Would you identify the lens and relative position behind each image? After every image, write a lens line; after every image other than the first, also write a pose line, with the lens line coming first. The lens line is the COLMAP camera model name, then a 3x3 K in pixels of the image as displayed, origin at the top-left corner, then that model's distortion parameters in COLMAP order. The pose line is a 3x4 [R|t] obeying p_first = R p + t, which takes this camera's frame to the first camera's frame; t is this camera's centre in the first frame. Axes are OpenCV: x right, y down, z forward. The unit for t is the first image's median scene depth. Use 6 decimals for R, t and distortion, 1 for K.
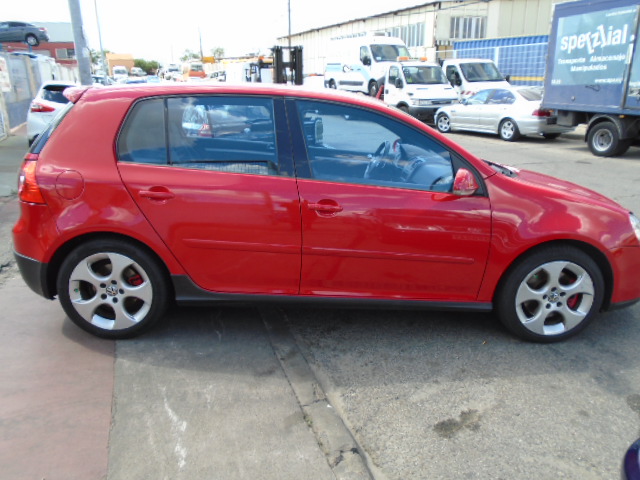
lens RADIAL K [[497.7, 0, 323.8], [0, 497.7, 239.4], [0, 0, 1]] dist [-0.012121, 0.015542]
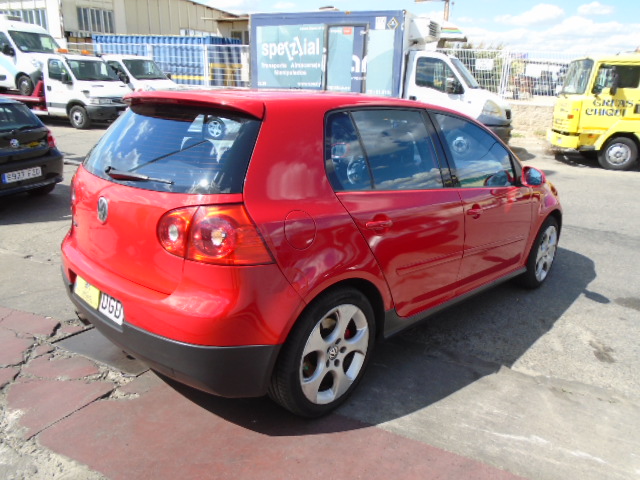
lens RADIAL K [[497.7, 0, 321.6], [0, 497.7, 240.7], [0, 0, 1]] dist [-0.012121, 0.015542]
pose [[0.724396, -0.185202, 0.664041, -0.253787], [0.178485, 0.980779, 0.078833, -0.038025], [-0.665878, 0.061415, 0.743529, 0.109259]]
